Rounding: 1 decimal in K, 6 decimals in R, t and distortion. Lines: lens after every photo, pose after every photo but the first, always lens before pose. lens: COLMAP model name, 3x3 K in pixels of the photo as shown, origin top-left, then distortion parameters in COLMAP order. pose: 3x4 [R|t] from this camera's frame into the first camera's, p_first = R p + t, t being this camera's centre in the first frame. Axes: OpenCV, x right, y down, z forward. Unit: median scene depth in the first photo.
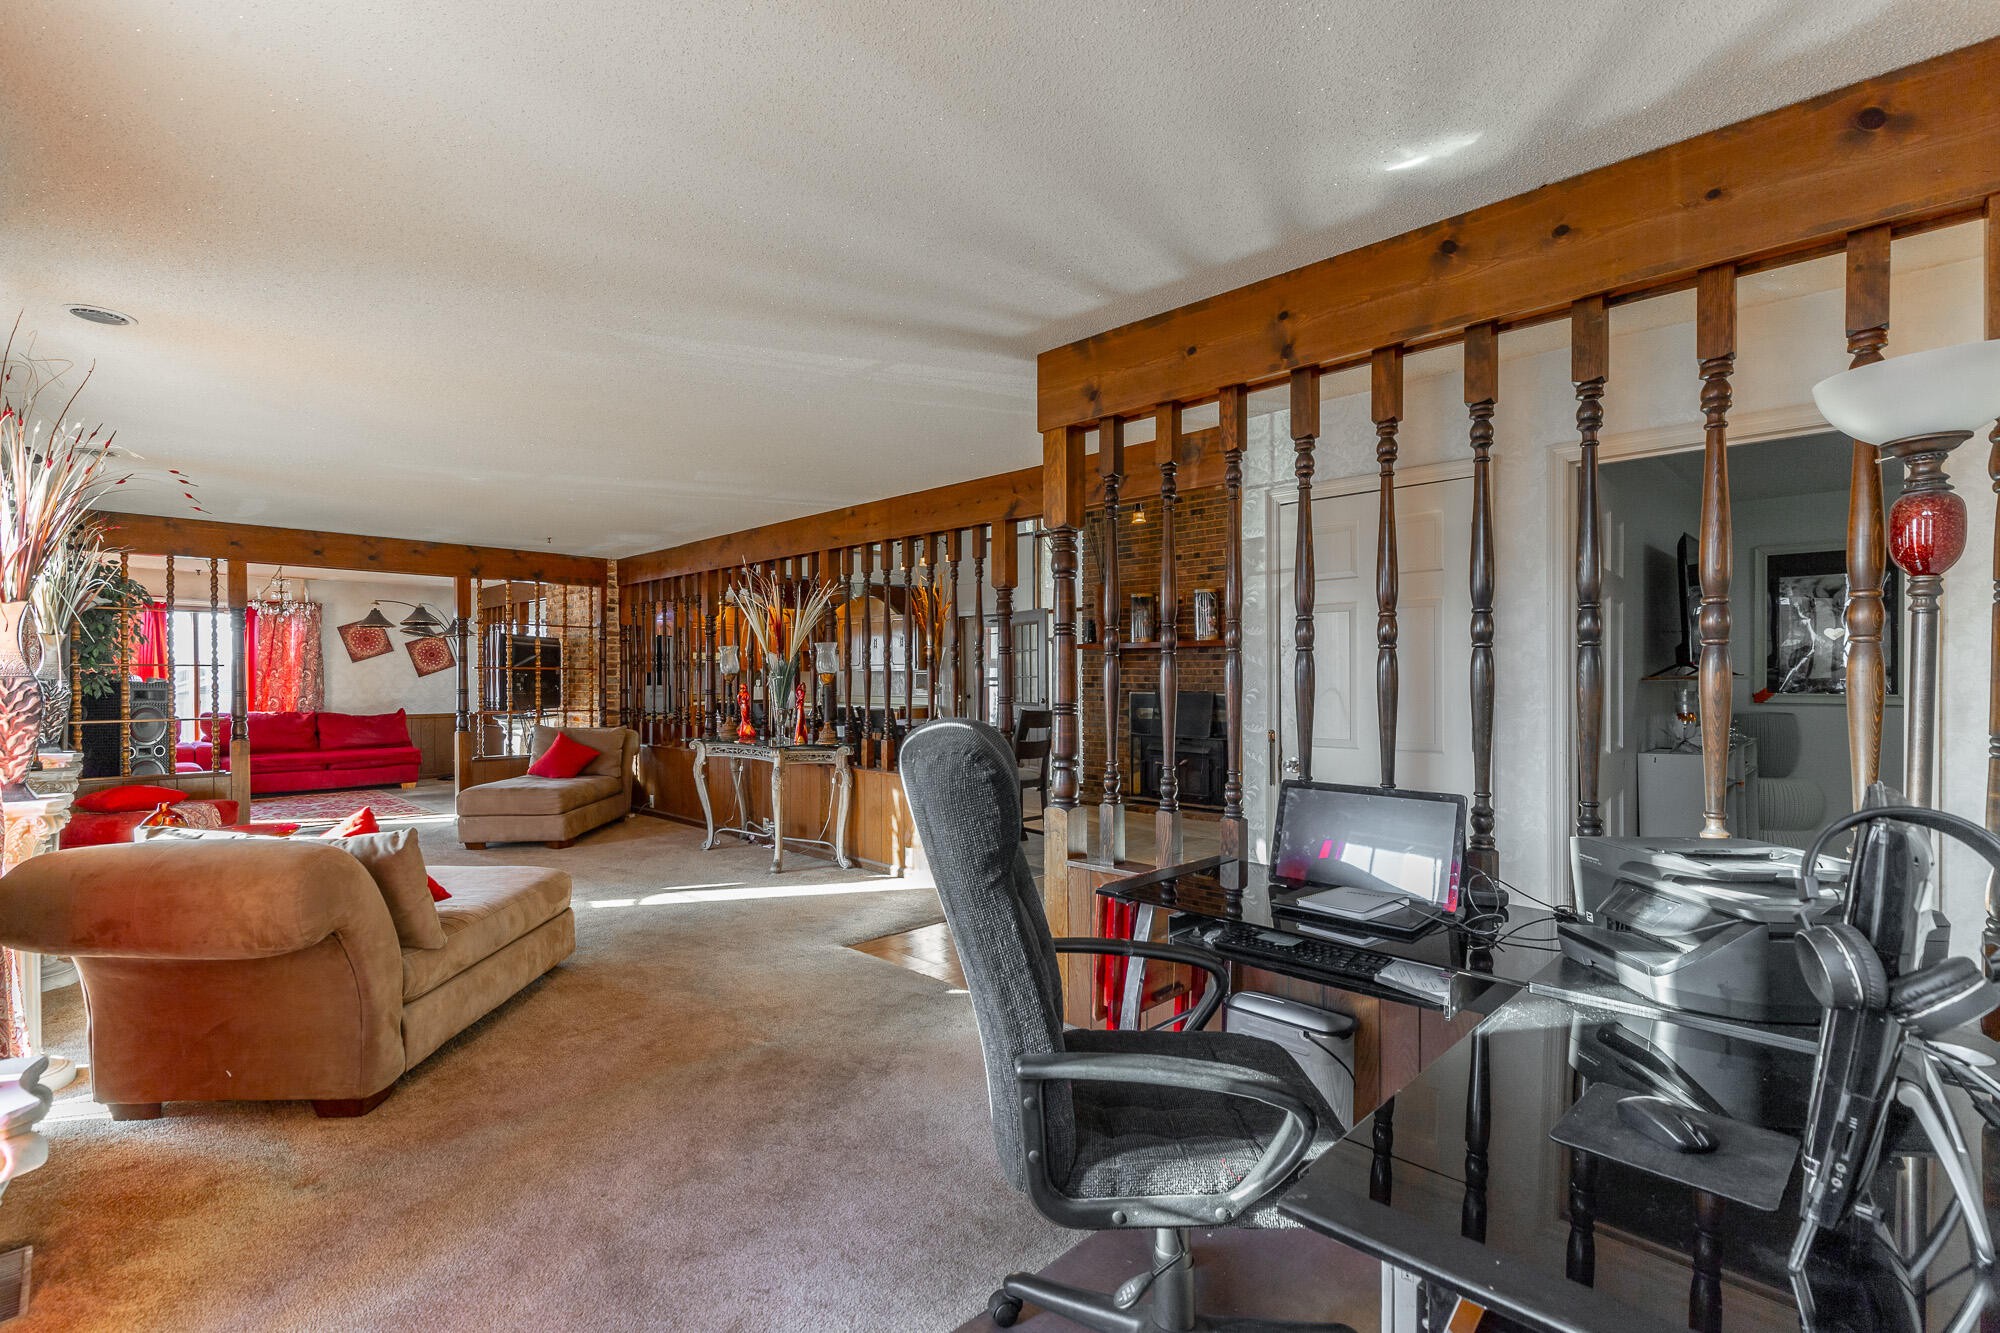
lens RADIAL K [[903.3, 0, 997.4], [0, 903.3, 676.8], [0, 0, 1]] dist [-0.001472, 0.000918]
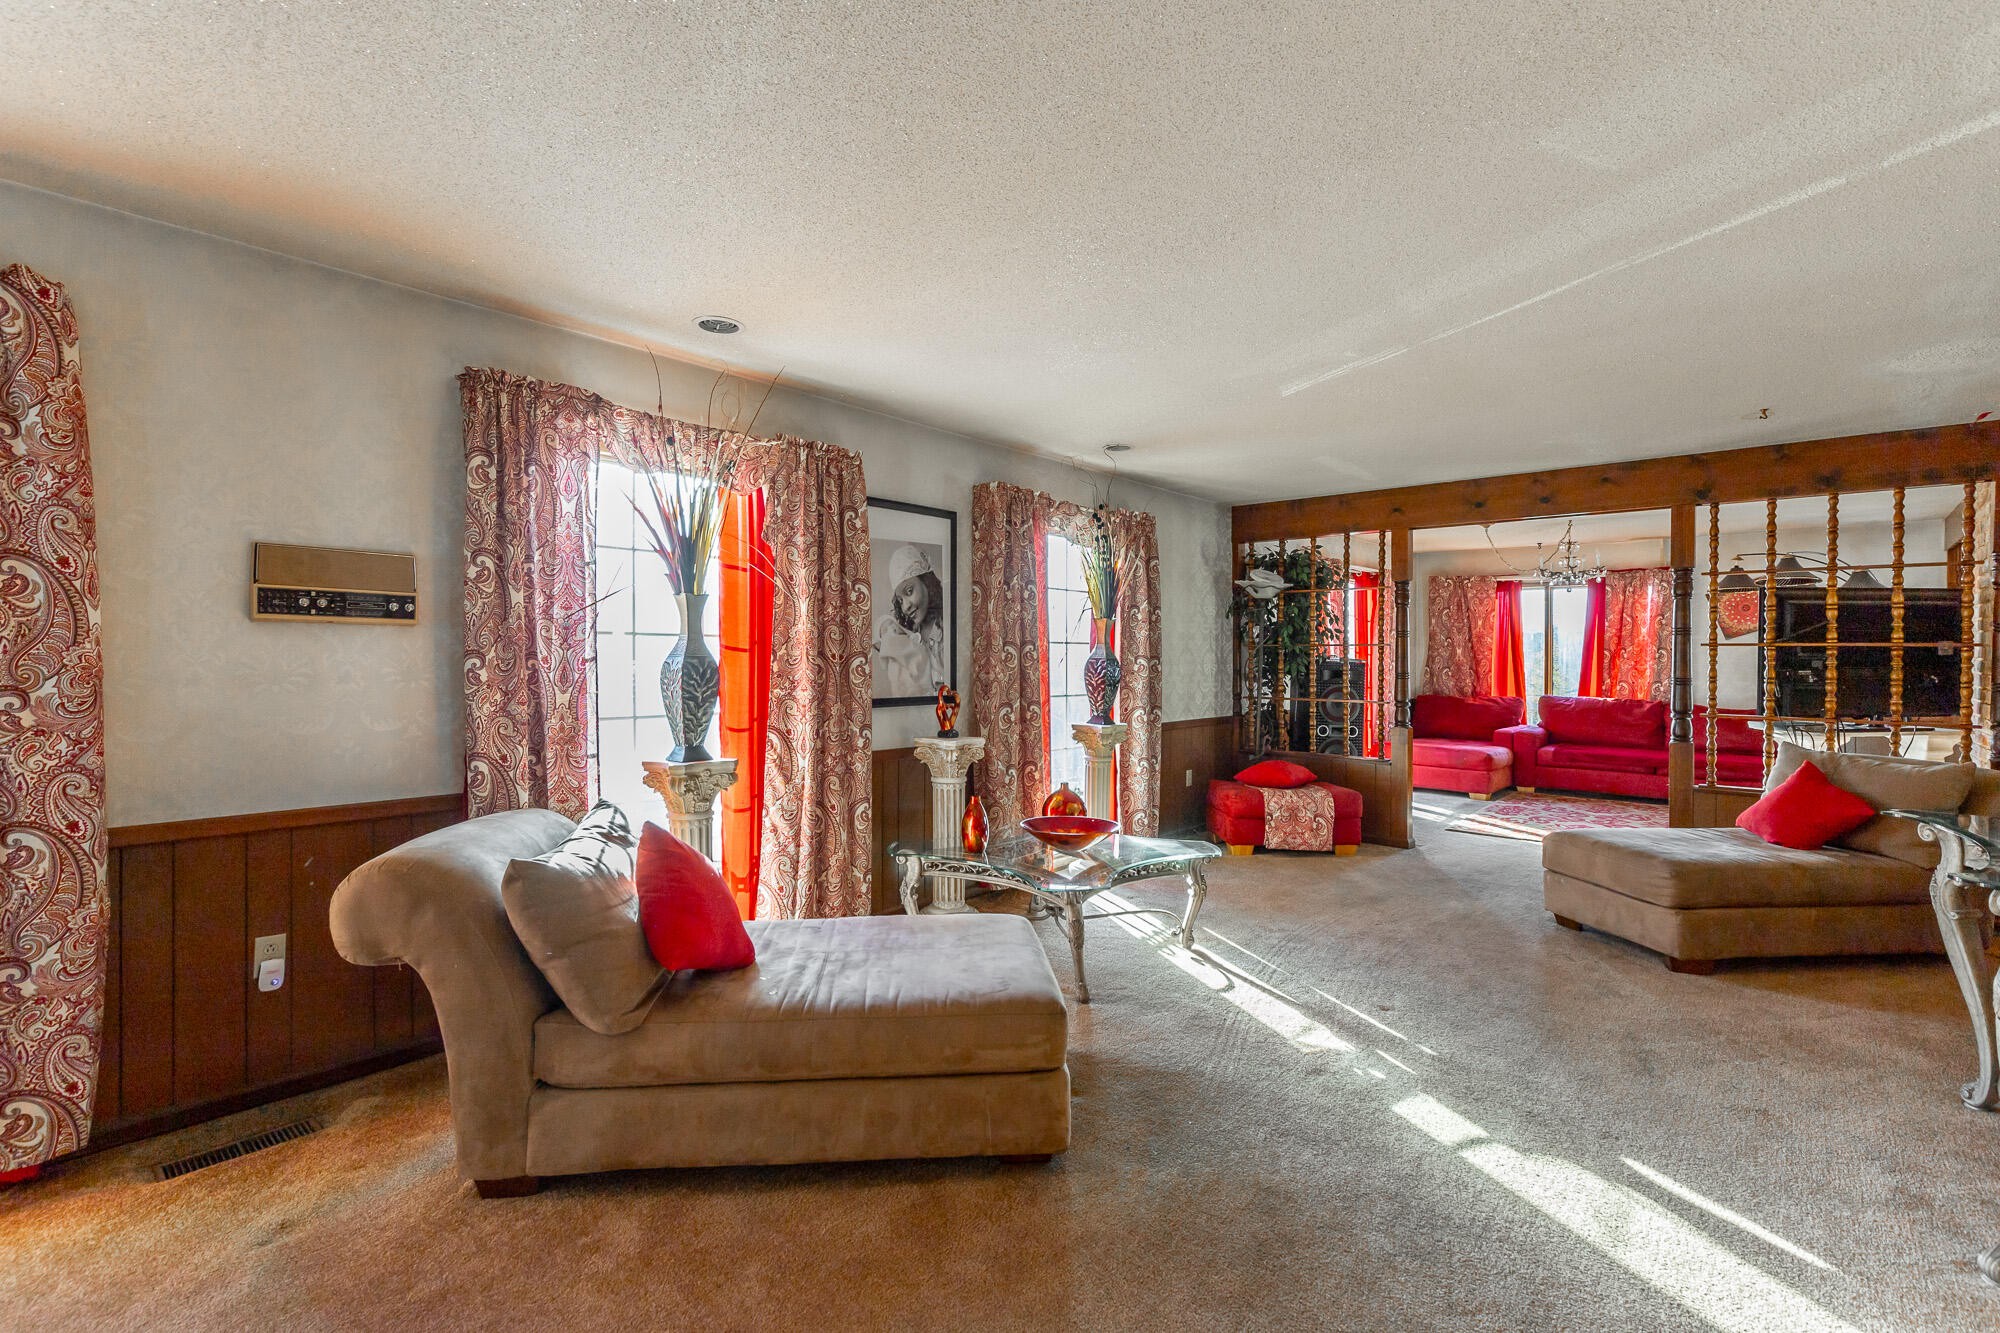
lens RADIAL K [[903.3, 0, 999.4], [0, 903.3, 666.2], [0, 0, 1]] dist [-0.001472, 0.000918]
pose [[0.038070, 0.012832, -0.999193, 0.041874], [-0.003116, 0.999914, 0.012723, -0.001084], [0.999270, 0.002629, 0.038107, 0.494746]]
